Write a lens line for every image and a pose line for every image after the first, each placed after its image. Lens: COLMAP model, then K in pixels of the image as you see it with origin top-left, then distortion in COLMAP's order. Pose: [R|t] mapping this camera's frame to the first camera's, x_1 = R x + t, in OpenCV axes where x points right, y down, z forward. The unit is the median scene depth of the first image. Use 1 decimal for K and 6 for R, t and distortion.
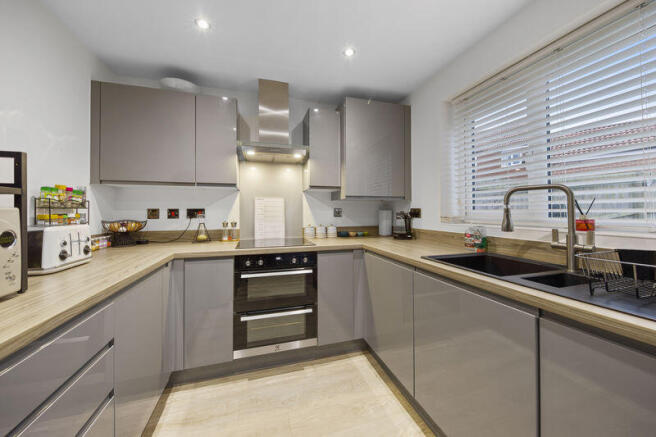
lens RADIAL K [[233.2, 0, 327.7], [0, 233.2, 212.1], [0, 0, 1]] dist [0.000376, 0.000003]
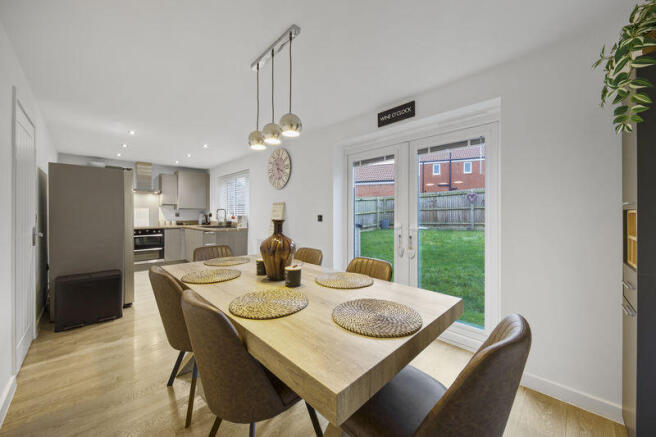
lens RADIAL K [[233.2, 0, 328.8], [0, 233.2, 215.2], [0, 0, 1]] dist [0.000376, 0.000003]
pose [[0.880191, 0.003807, 0.474605, 0.312963], [-0.003296, 0.999993, -0.001909, 0.006953], [-0.474609, 0.000116, 0.880197, -2.072926]]
